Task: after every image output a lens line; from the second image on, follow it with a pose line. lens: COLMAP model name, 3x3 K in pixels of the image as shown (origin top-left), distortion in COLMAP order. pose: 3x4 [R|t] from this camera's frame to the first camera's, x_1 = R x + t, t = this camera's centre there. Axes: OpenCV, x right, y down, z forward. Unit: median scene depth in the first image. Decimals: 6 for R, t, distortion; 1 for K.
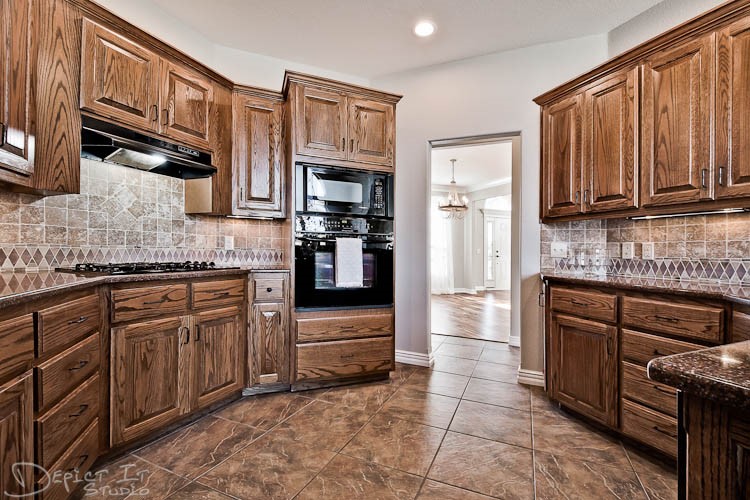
lens RADIAL K [[334.2, 0, 387.2], [0, 334.2, 253.1], [0, 0, 1]] dist [0.001519, -0.004496]
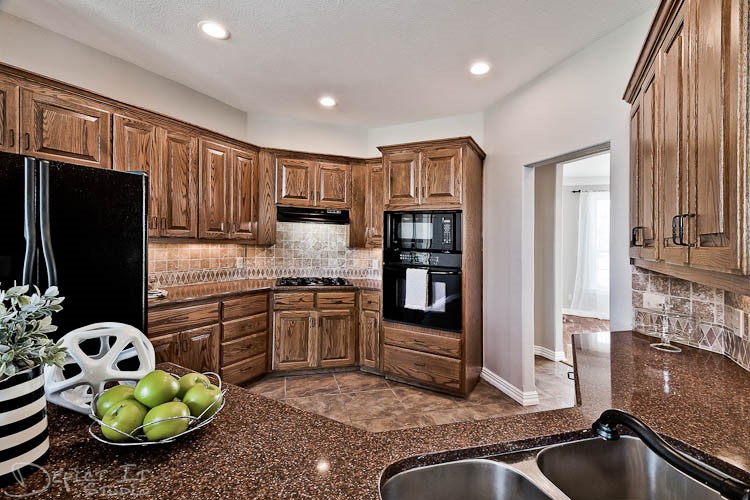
lens RADIAL K [[334.2, 0, 388.7], [0, 334.2, 255.8], [0, 0, 1]] dist [0.001519, -0.004496]
pose [[0.652152, 0.040668, -0.756996, 0.854719], [-0.030898, 0.999156, 0.027058, -0.142923], [0.757458, 0.005744, 0.652859, 0.134458]]
